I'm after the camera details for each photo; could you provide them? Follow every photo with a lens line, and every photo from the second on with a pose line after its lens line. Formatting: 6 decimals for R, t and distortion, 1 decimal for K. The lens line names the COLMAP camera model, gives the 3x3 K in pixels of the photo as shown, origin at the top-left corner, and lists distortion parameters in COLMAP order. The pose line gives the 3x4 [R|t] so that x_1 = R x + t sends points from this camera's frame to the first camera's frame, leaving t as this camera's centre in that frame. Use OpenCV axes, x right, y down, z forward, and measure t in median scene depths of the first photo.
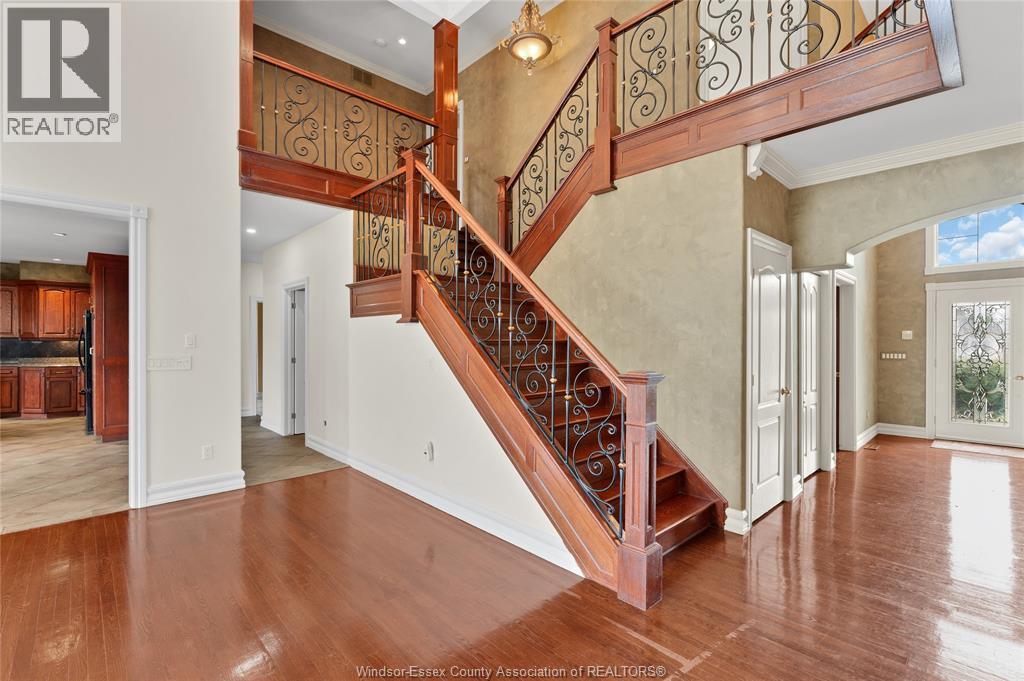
lens RADIAL K [[466.2, 0, 513.7], [0, 466.2, 341.6], [0, 0, 1]] dist [-0.003890, 0.000543]
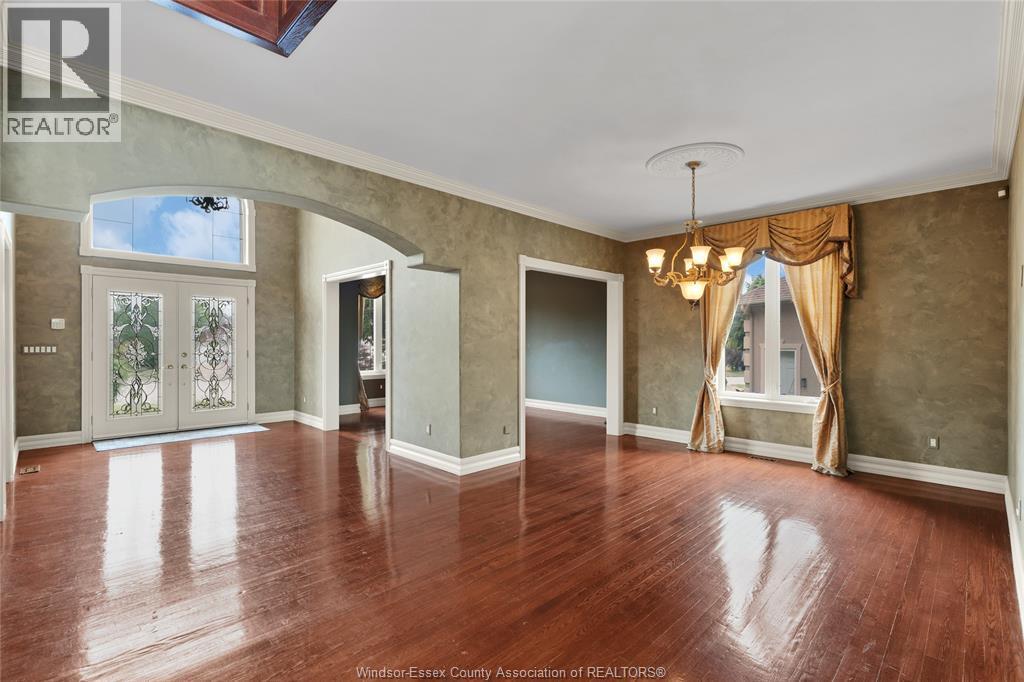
lens RADIAL K [[466.2, 0, 513.6], [0, 466.2, 341.9], [0, 0, 1]] dist [-0.003890, 0.000543]
pose [[-0.030332, 0.004716, 0.999529, -0.005072], [0.001619, 0.999988, -0.004669, 0.023576], [-0.999539, 0.001477, -0.030340, 0.216104]]
